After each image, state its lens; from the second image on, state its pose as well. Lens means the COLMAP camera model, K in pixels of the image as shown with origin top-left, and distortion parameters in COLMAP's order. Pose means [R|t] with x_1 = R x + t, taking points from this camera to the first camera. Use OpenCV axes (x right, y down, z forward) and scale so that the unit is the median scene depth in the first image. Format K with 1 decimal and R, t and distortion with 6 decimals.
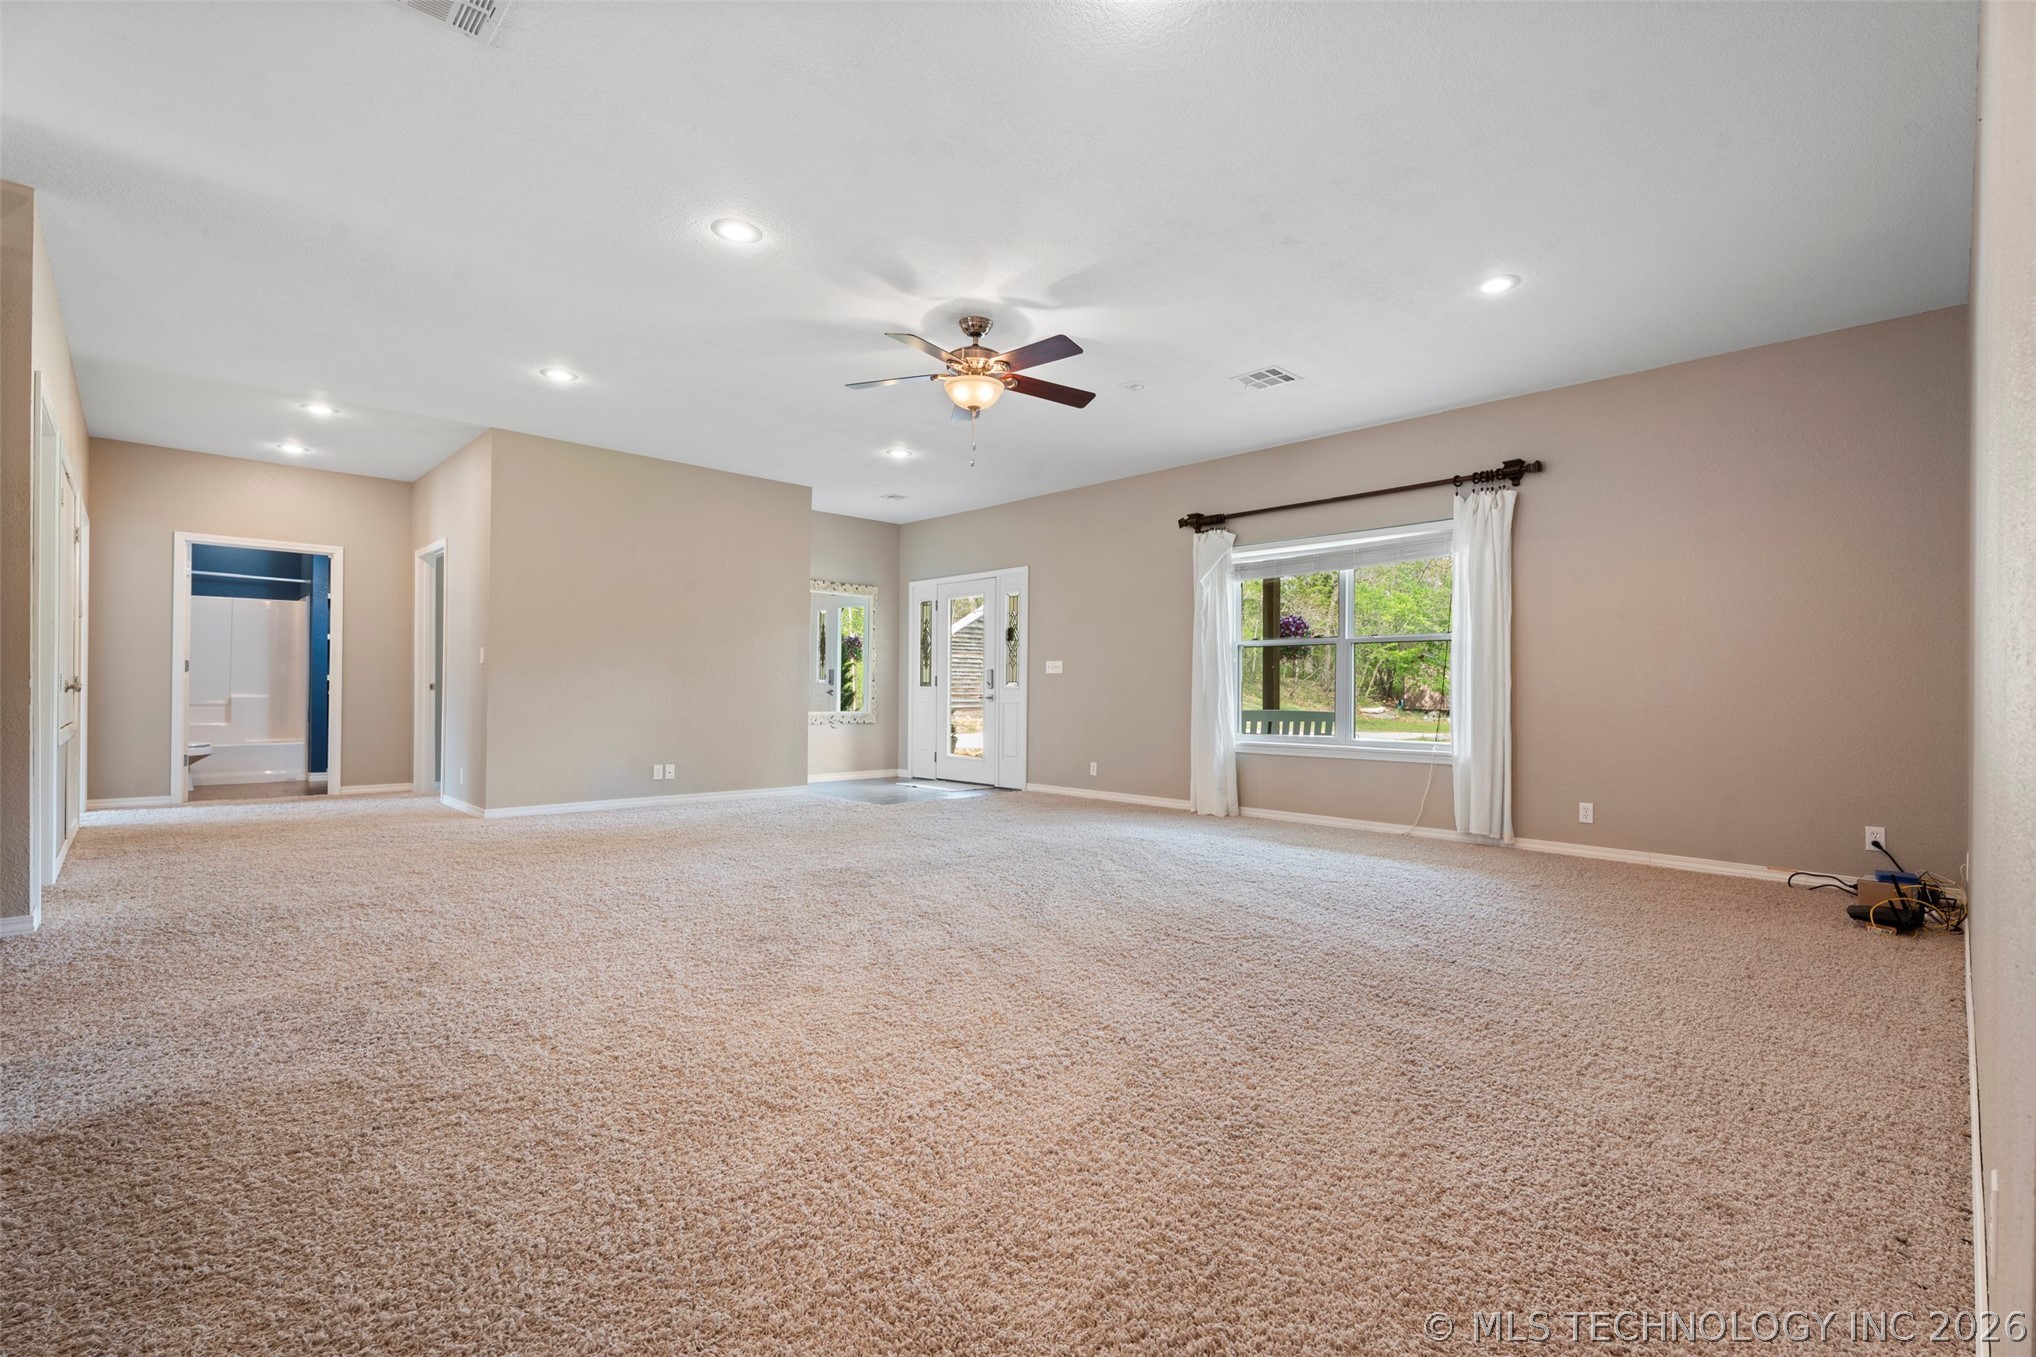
lens RADIAL K [[918.8, 0, 1023.7], [0, 918.8, 686.5], [0, 0, 1]] dist [-0.023456, -0.000079]
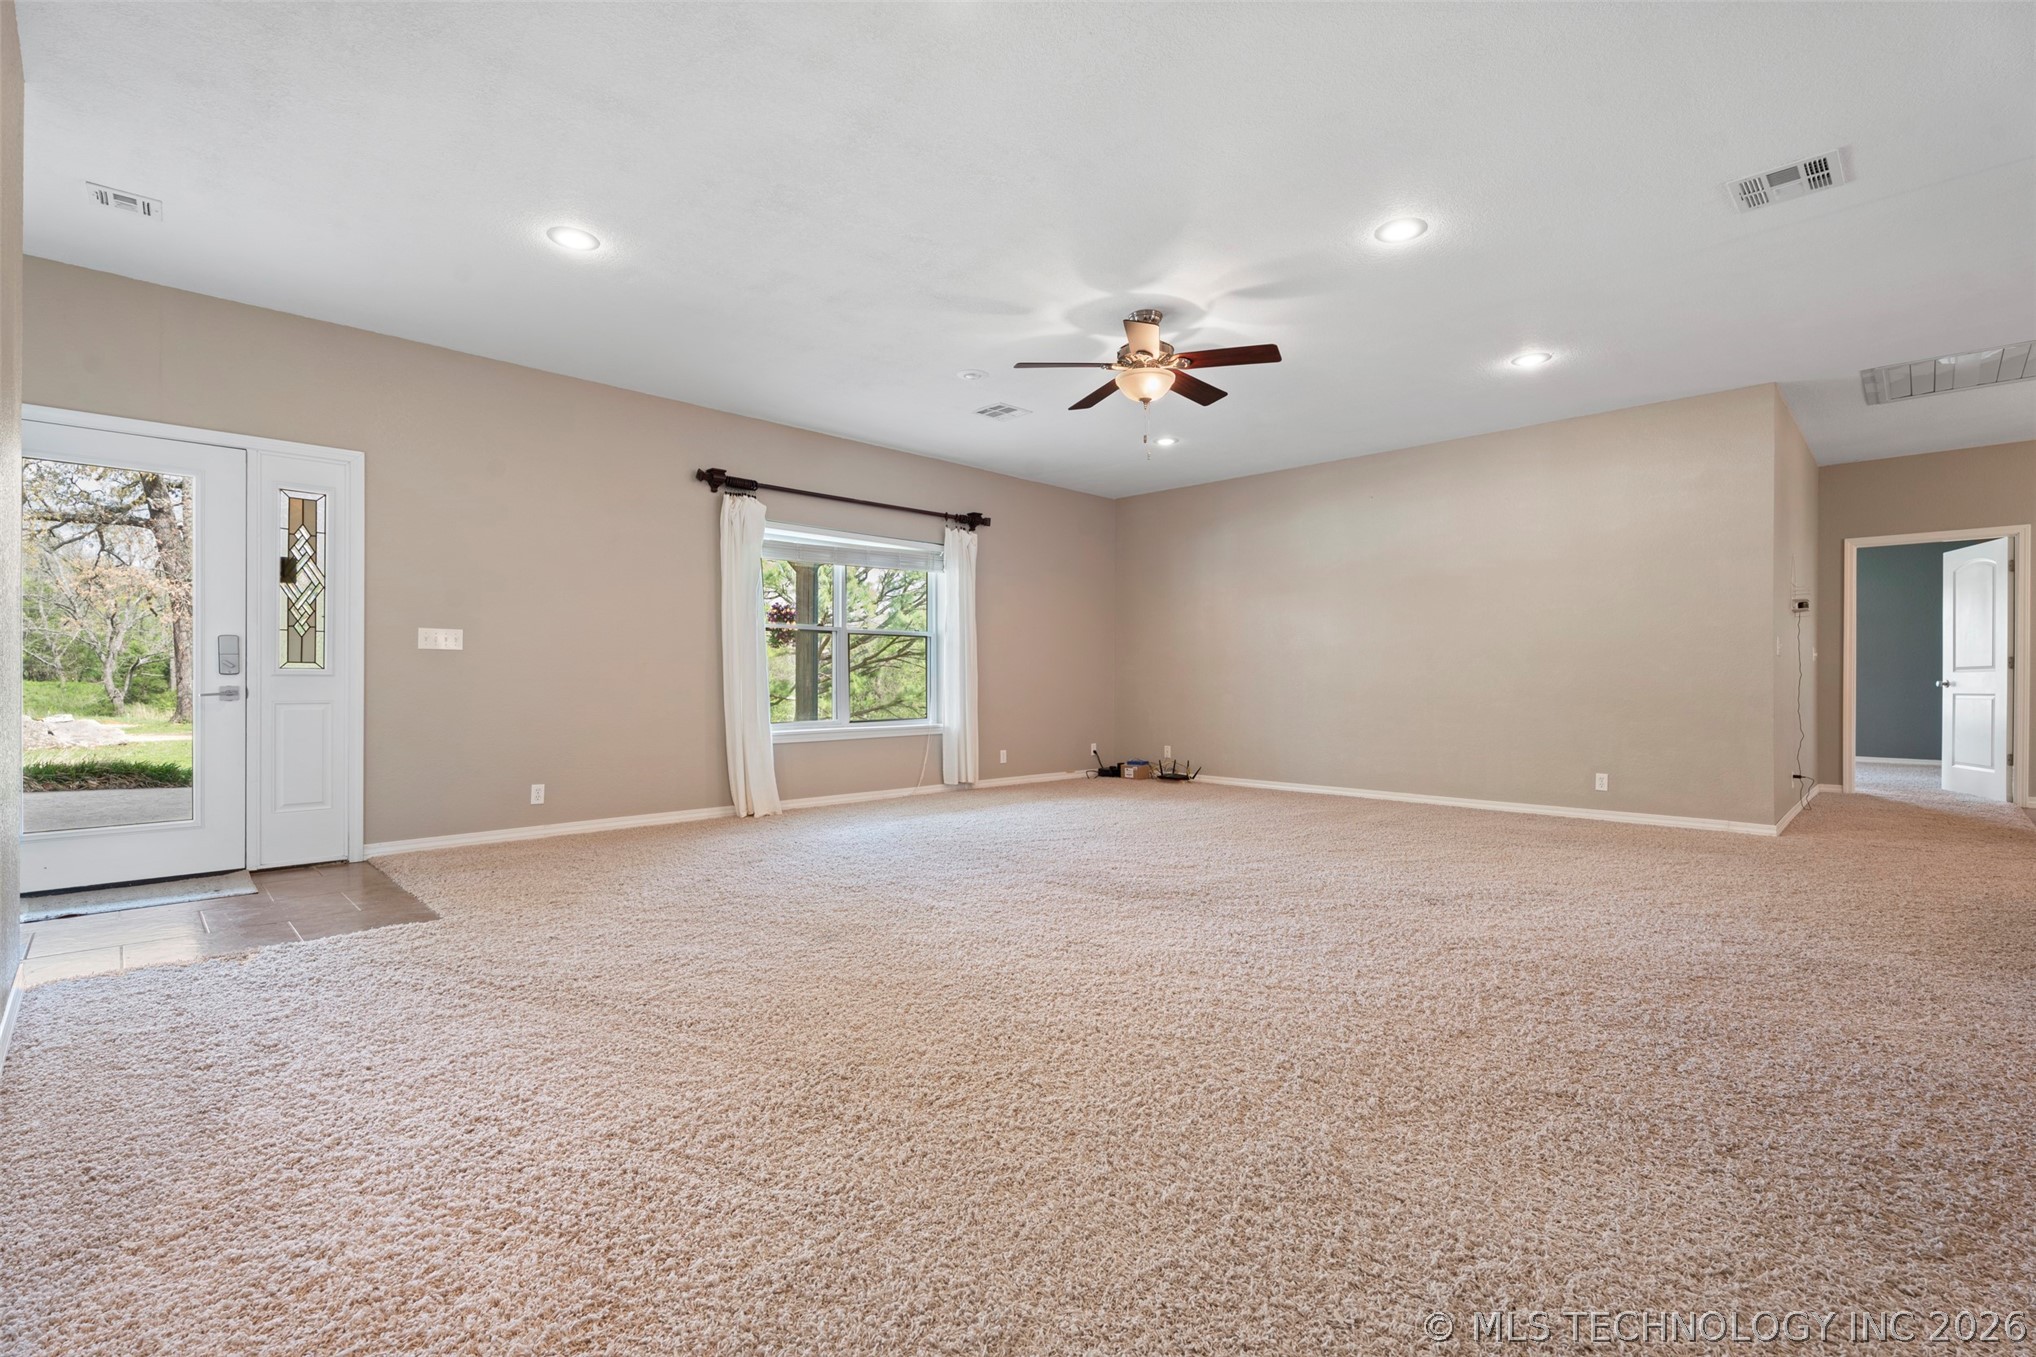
lens RADIAL K [[918.8, 0, 1023.0], [0, 918.8, 678.8], [0, 0, 1]] dist [-0.023456, -0.000079]
pose [[-0.032529, -0.004418, 0.999461, -0.724482], [-0.004072, 0.999983, 0.004288, 0.001163], [-0.999462, -0.003930, -0.032547, 0.799943]]
